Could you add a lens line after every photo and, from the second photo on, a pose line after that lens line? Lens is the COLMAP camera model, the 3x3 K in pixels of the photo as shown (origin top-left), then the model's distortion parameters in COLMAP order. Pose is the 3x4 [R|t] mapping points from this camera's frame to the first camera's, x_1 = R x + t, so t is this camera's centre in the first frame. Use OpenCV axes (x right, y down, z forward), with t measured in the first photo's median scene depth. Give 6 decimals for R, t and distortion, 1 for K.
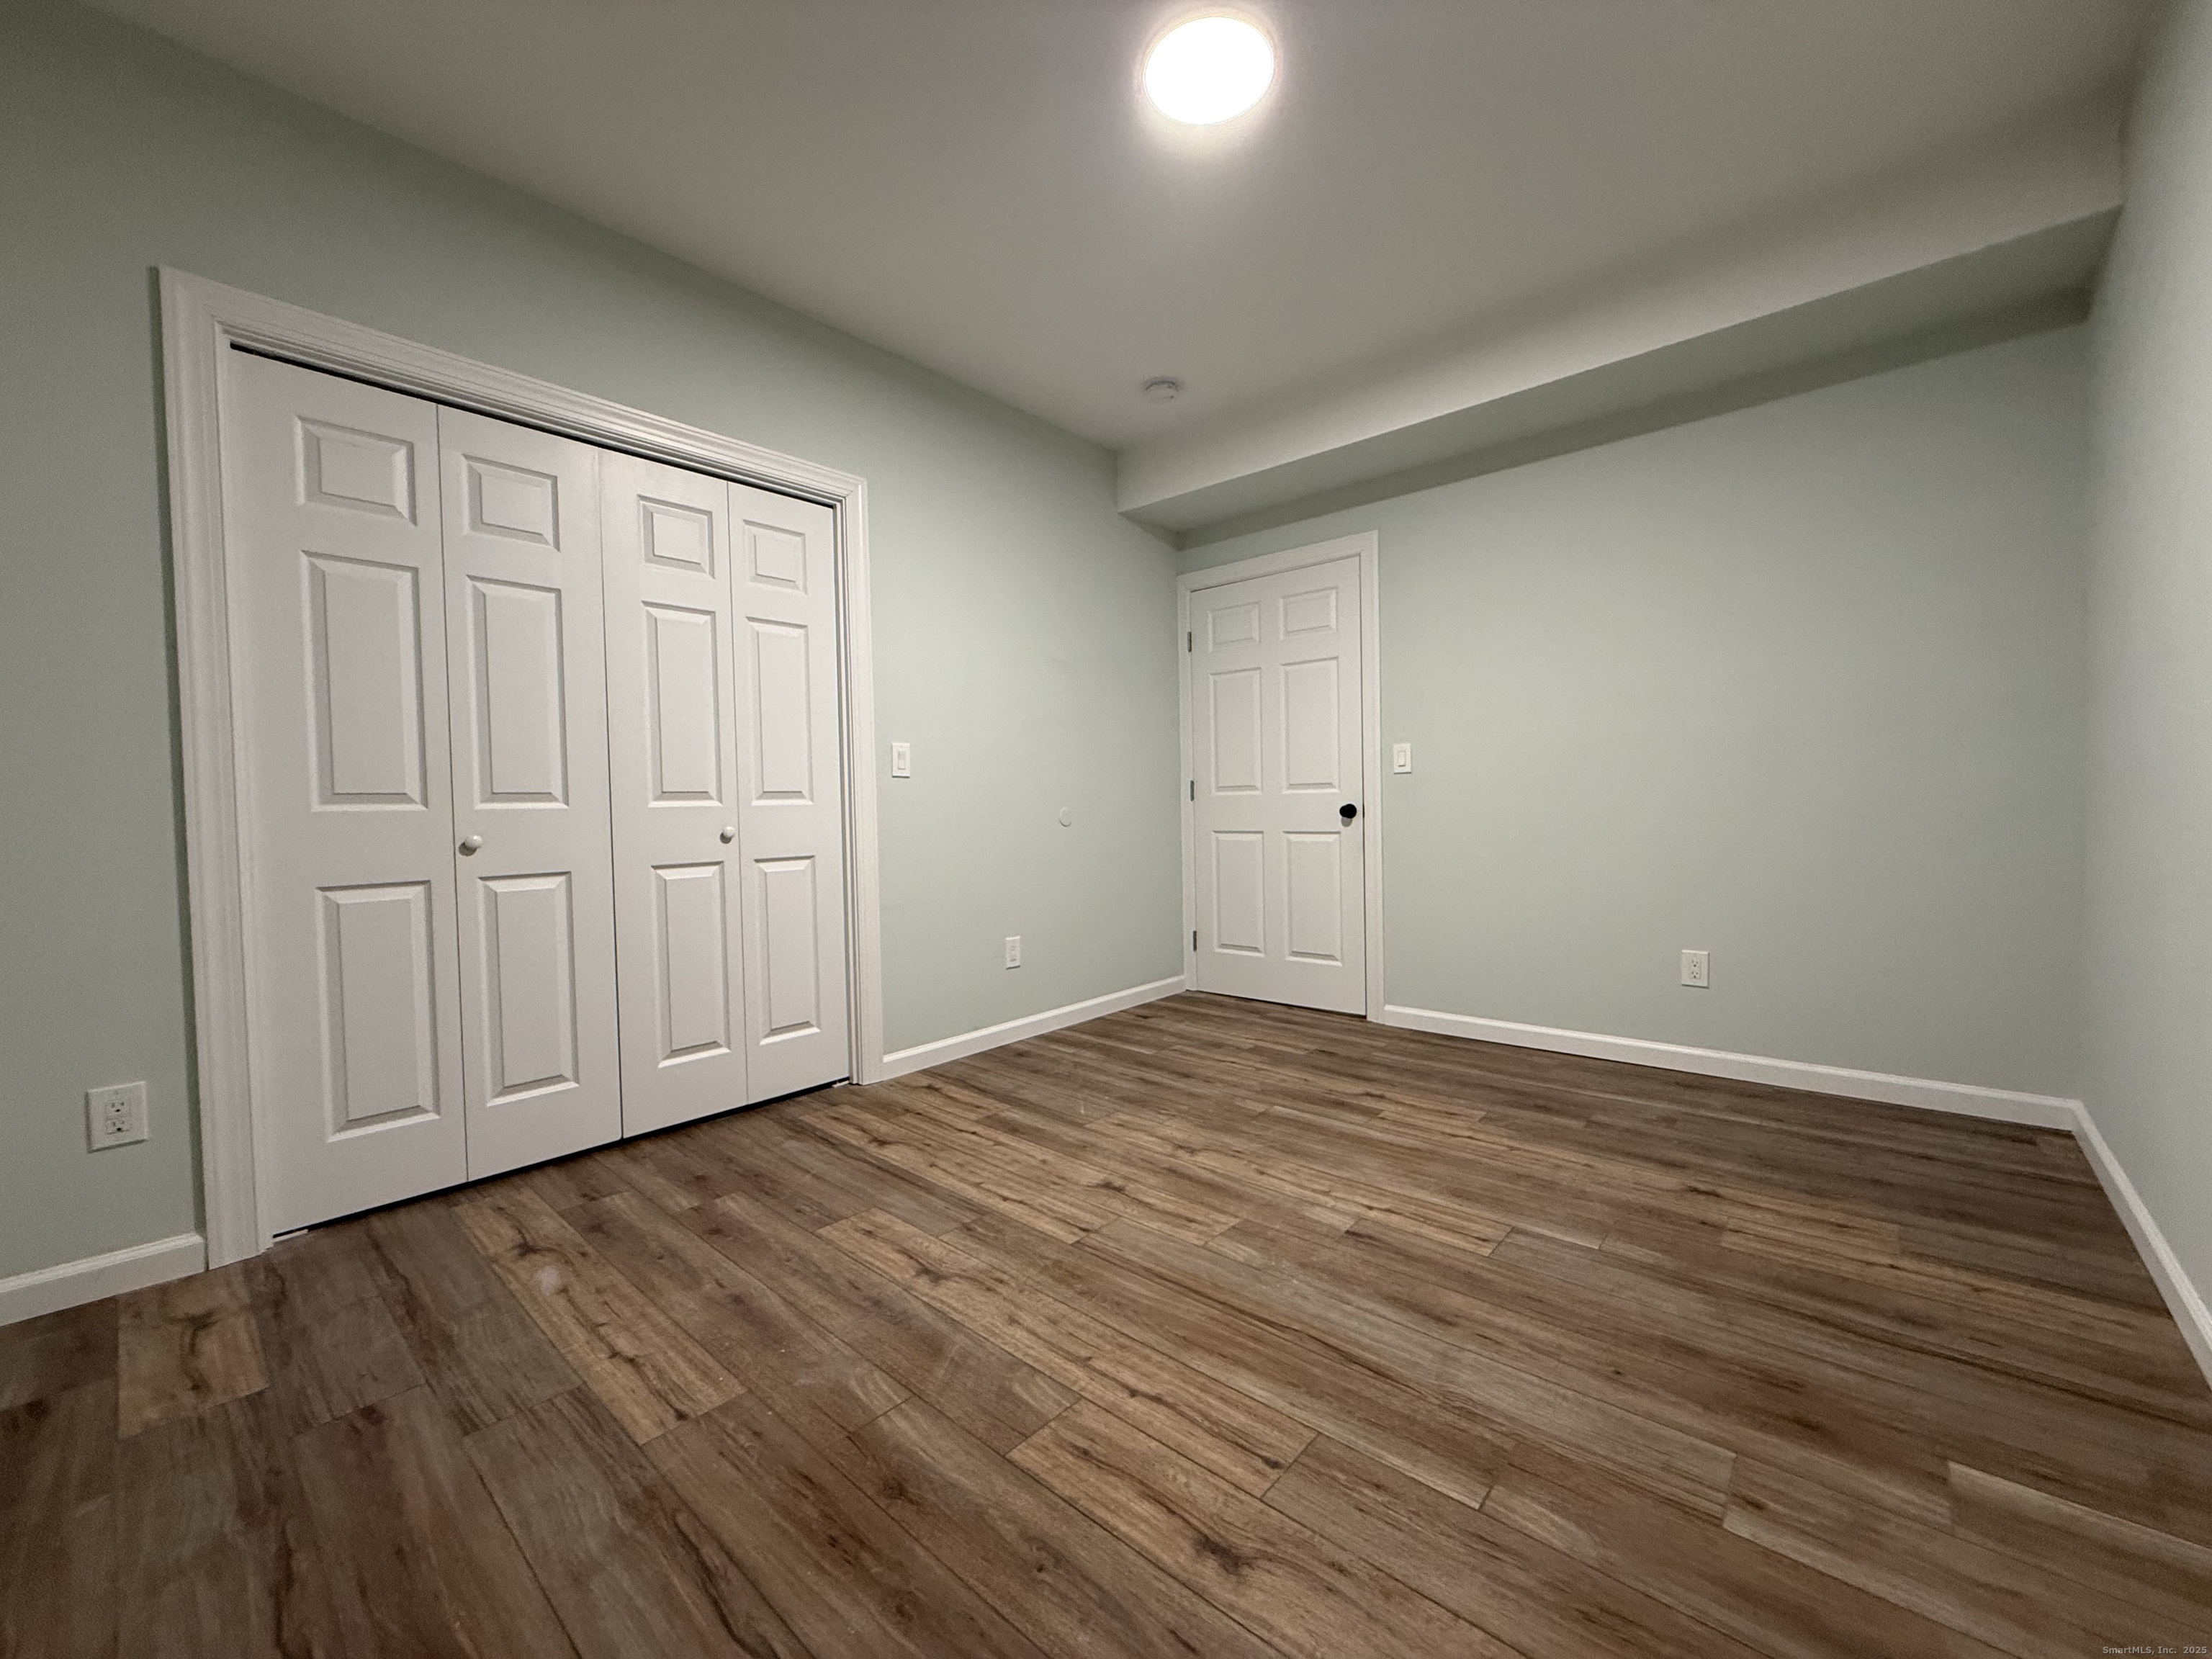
lens RADIAL K [[879.4, 0, 1106.0], [0, 879.4, 829.5], [0, 0, 1]] dist [-0.000323, 0.000146]
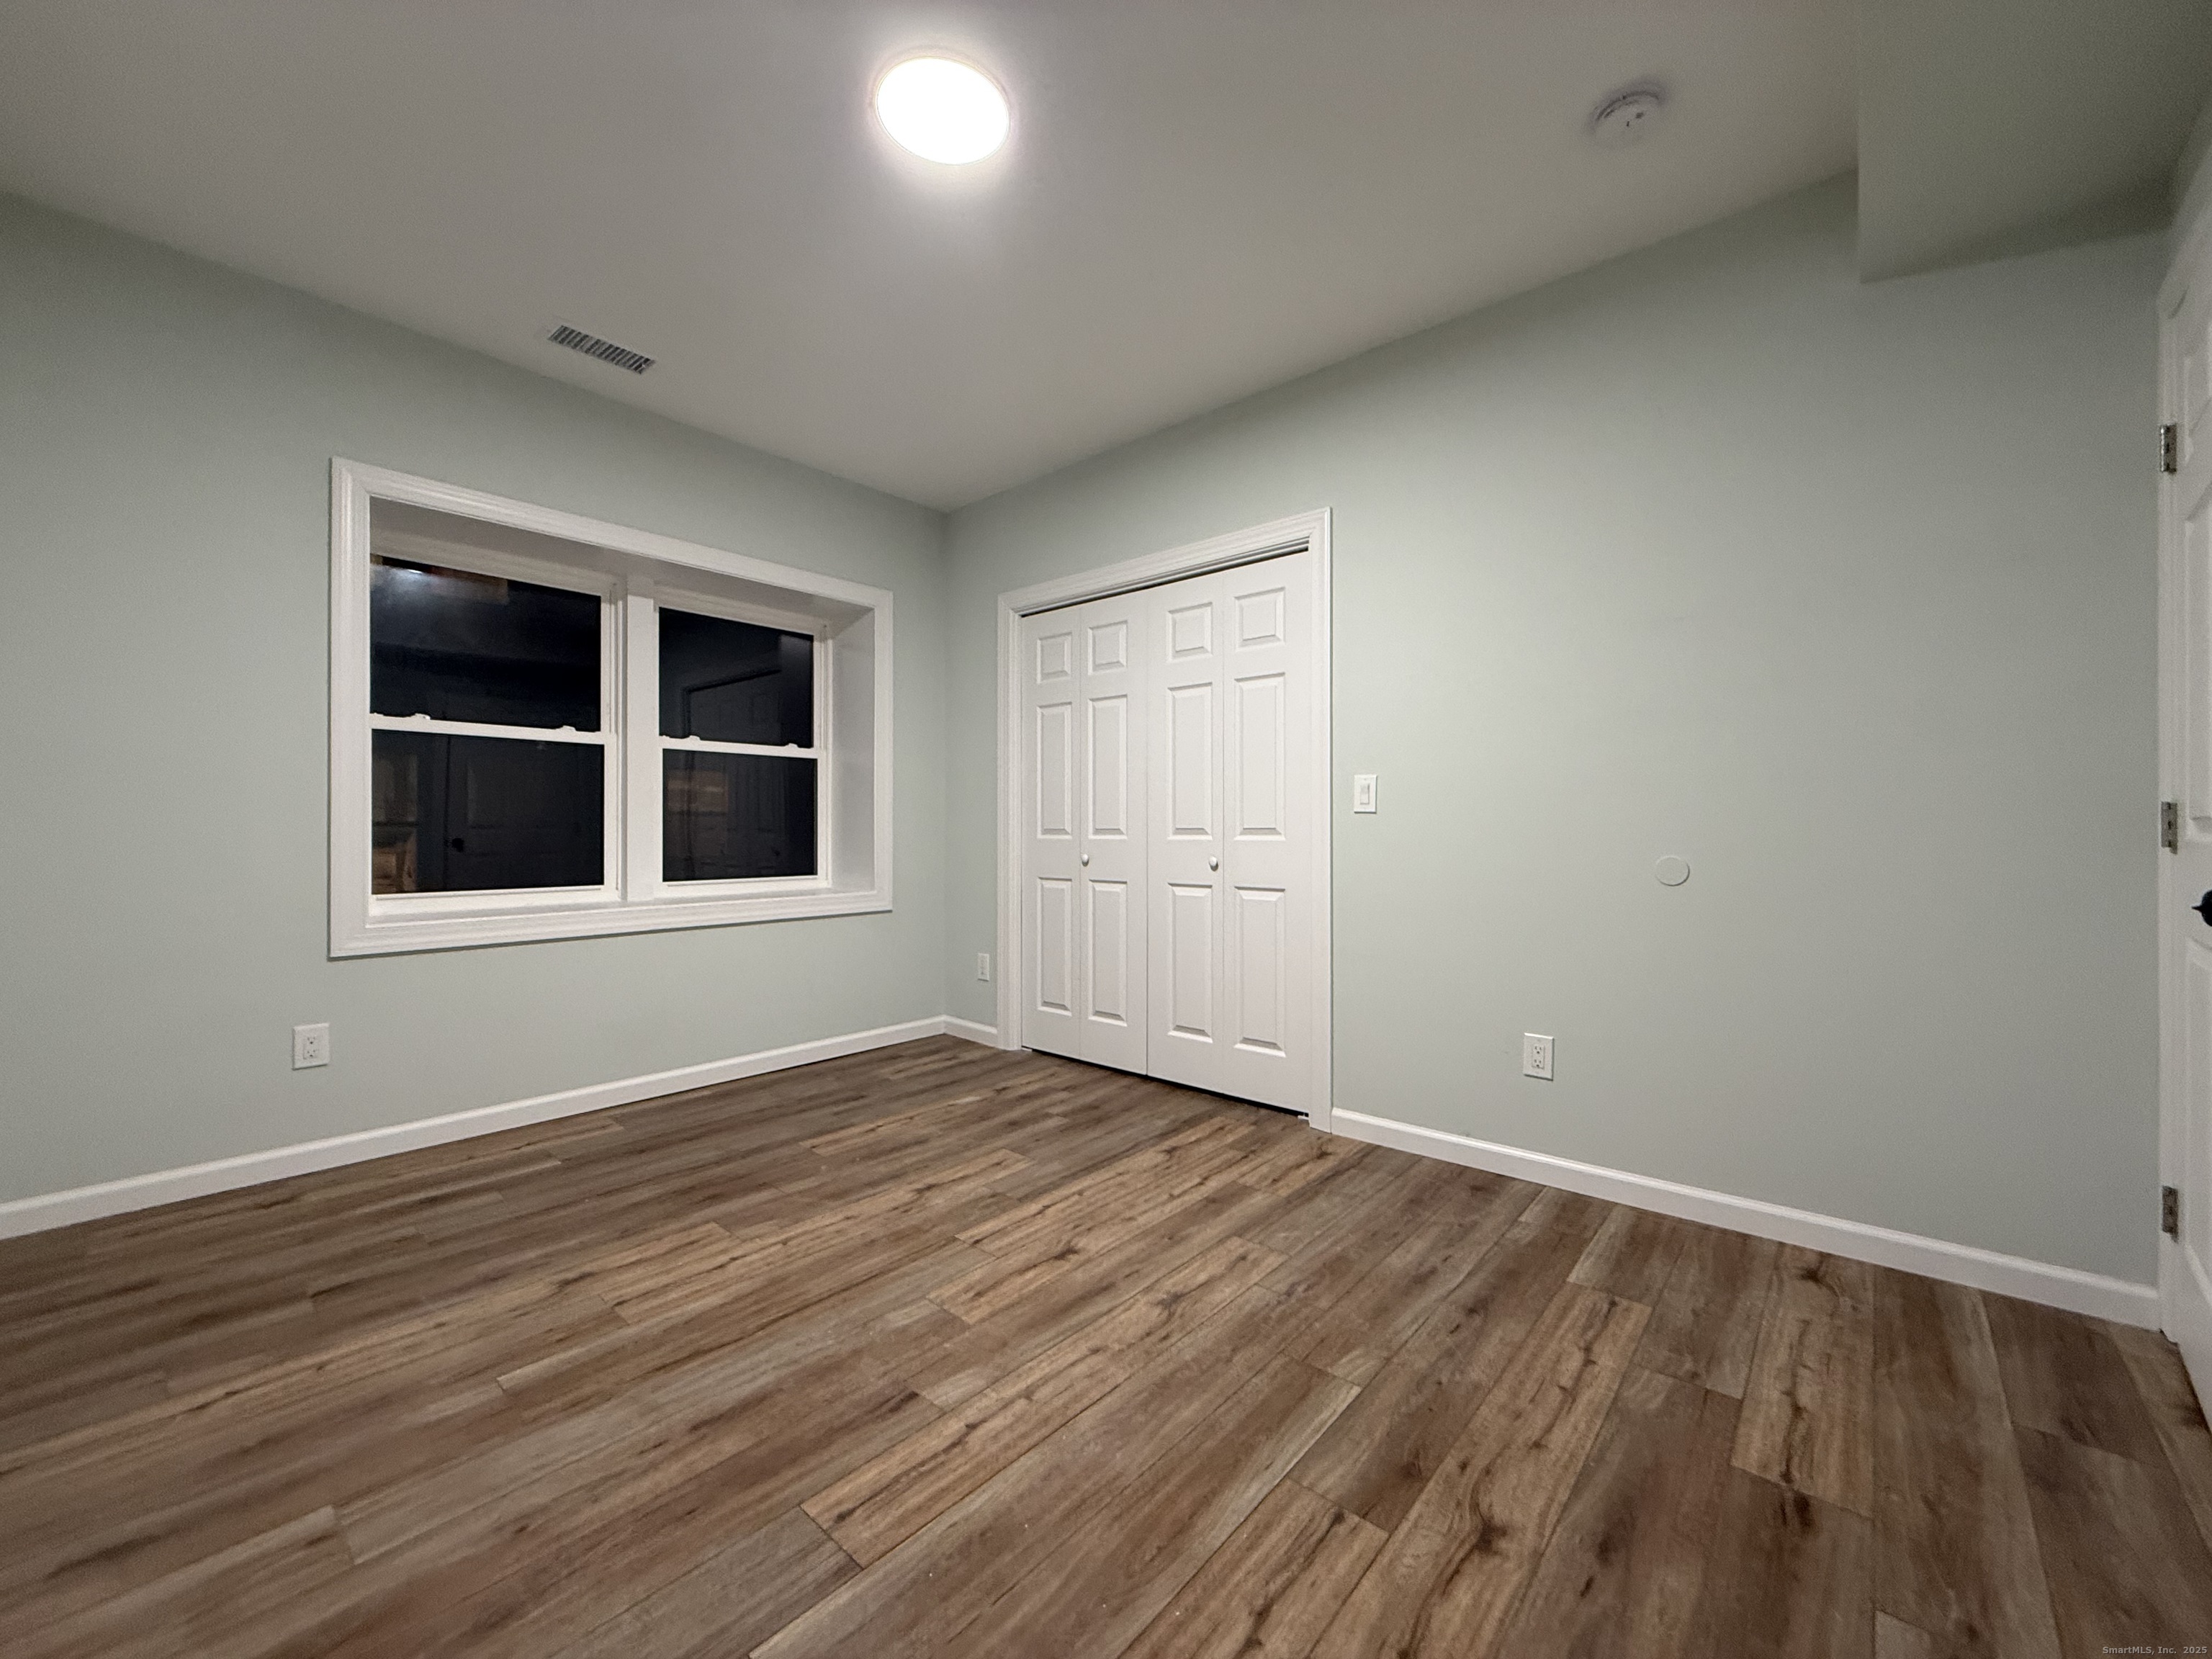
lens RADIAL K [[879.4, 0, 1106.0], [0, 879.4, 829.5], [0, 0, 1]] dist [-0.000323, 0.000146]
pose [[0.003848, 0.016564, -0.999855, 0.921565], [-0.029307, 0.999435, 0.016444, -0.067551], [0.999563, 0.029240, 0.004331, 0.992315]]
